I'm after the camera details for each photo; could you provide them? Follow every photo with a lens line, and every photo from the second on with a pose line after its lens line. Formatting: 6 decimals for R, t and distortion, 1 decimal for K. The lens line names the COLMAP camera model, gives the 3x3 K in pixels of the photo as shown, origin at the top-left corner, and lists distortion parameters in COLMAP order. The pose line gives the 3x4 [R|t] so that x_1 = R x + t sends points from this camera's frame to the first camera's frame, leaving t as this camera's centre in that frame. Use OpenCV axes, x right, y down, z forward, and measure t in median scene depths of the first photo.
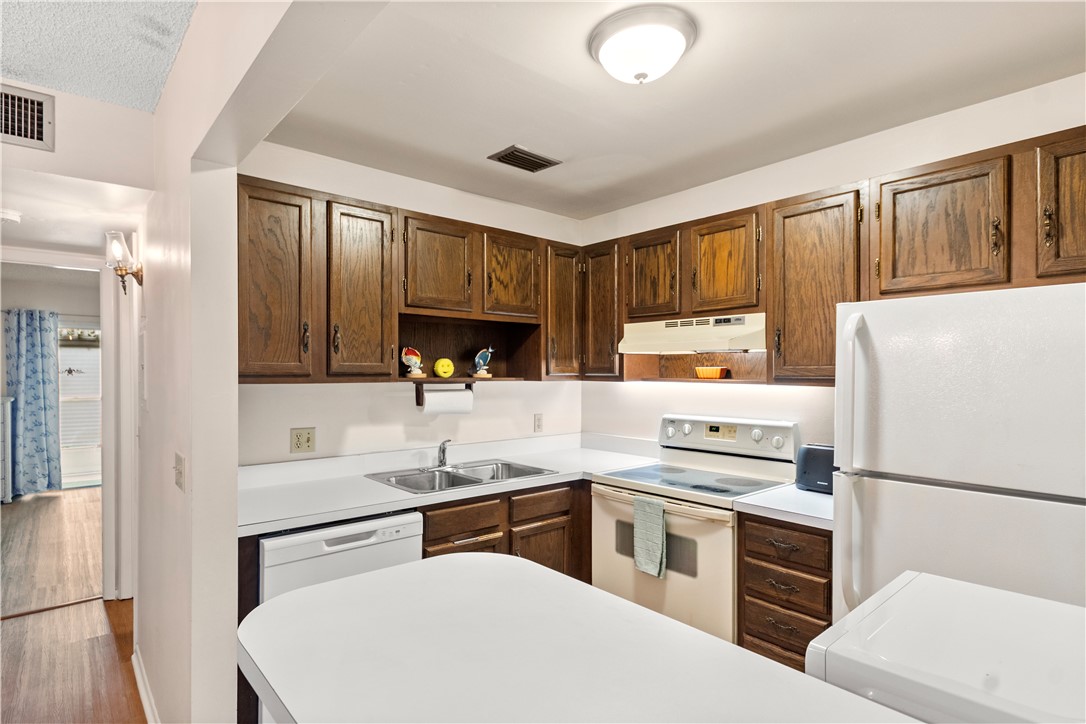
lens RADIAL K [[560.0, 0, 522.3], [0, 560.0, 376.1], [0, 0, 1]] dist [-0.001255, 0.006006]
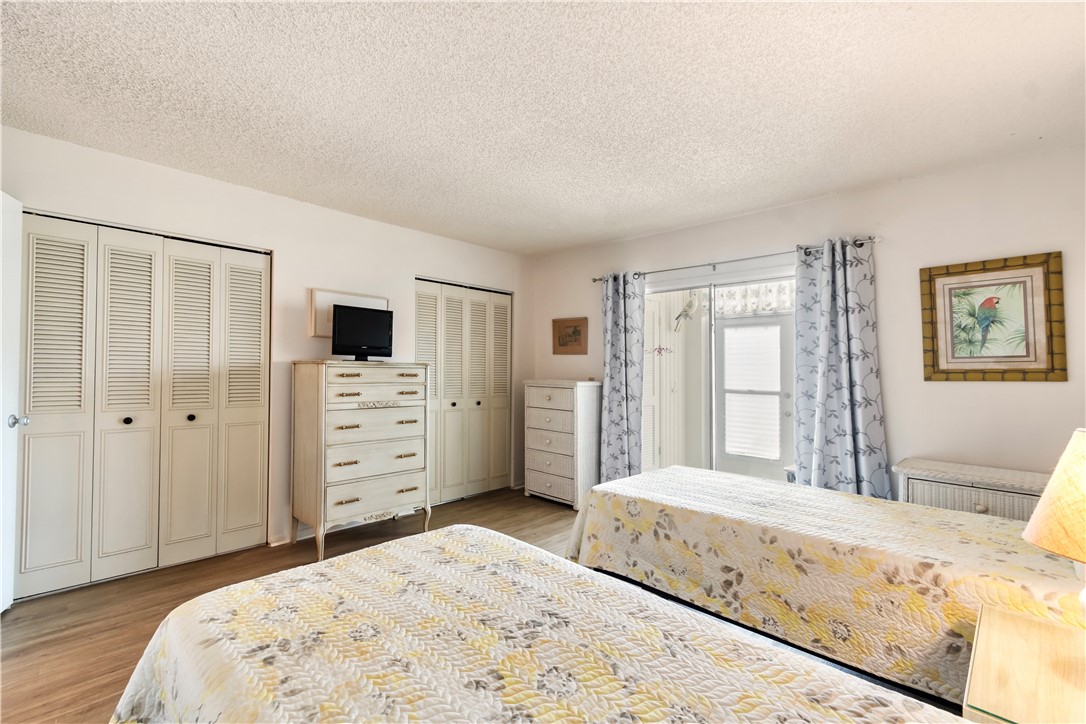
lens RADIAL K [[477.6, 0, 505.8], [0, 477.6, 361.4], [0, 0, 1]] dist [0.017293, -0.007497]
pose [[0.092544, -0.021372, -0.995479, -0.479241], [-0.022324, 0.999474, -0.023533, 0.058837], [0.995458, 0.024401, 0.092019, 1.734452]]
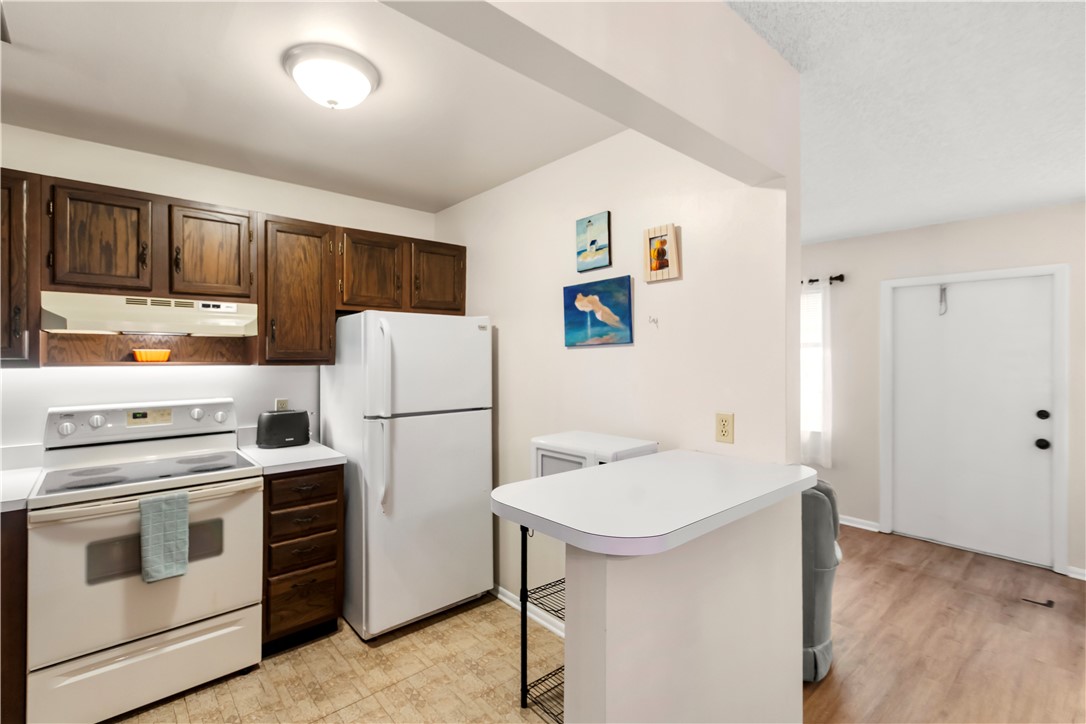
lens RADIAL K [[477.6, 0, 512.1], [0, 477.6, 353.2], [0, 0, 1]] dist [0.017293, -0.007497]
pose [[0.002665, 0.004424, 0.999987, -0.487151], [0.009204, 0.999948, -0.004448, -0.000743], [-0.999954, 0.009216, 0.002625, 0.389173]]
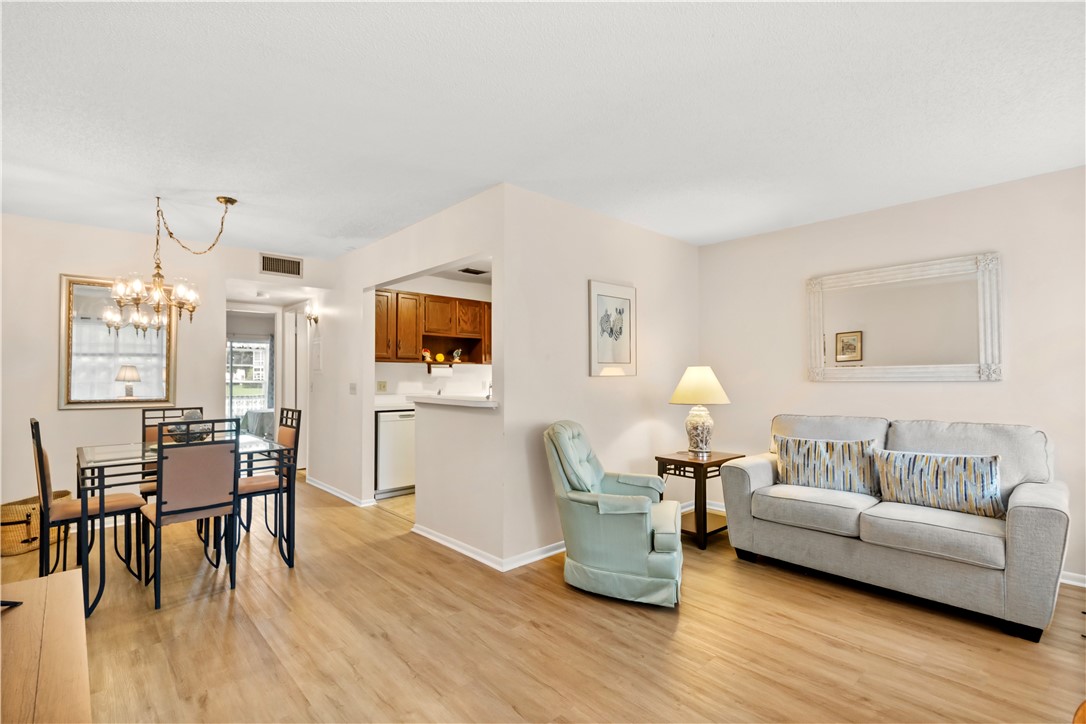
lens RADIAL K [[502.5, 0, 518.3], [0, 502.5, 368.7], [0, 0, 1]] dist [0.014564, -0.005243]
pose [[0.999619, -0.003235, 0.027394, 0.131788], [0.003967, 0.999636, -0.026699, 0.090648], [-0.027298, 0.026798, 0.999268, -1.119081]]
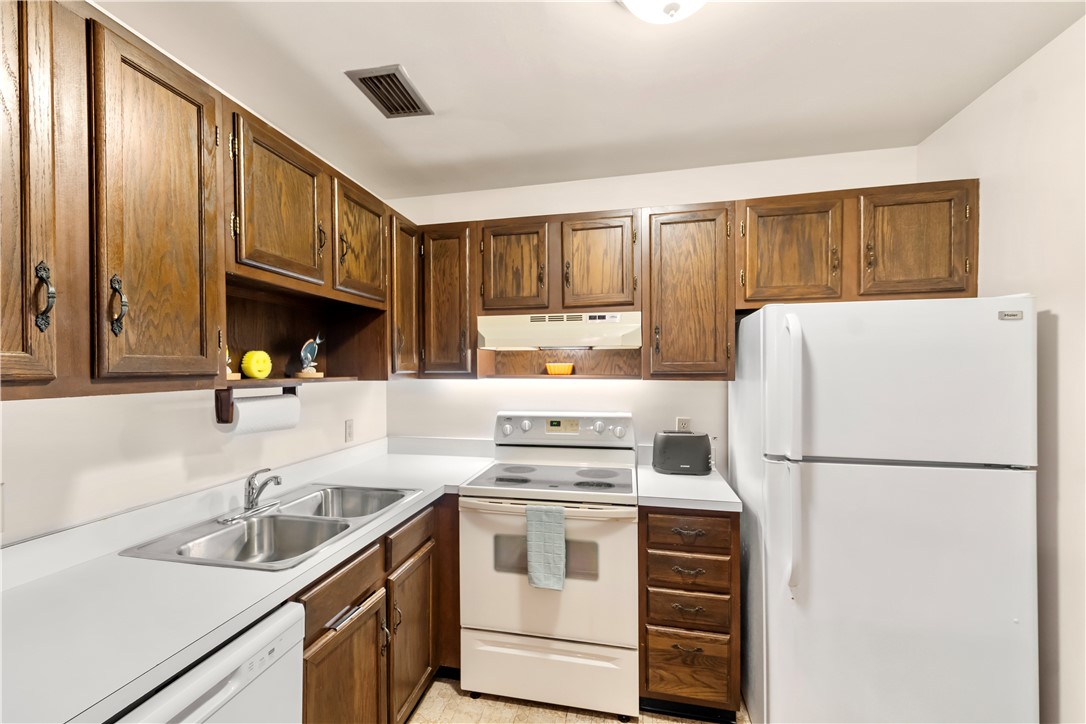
lens RADIAL K [[477.6, 0, 524.0], [0, 477.6, 370.7], [0, 0, 1]] dist [0.017293, -0.007497]
pose [[0.796892, -0.009114, 0.604053, -0.243084], [0.010674, 0.999943, 0.001007, -0.004271], [-0.604027, 0.005645, 0.796944, 0.351168]]
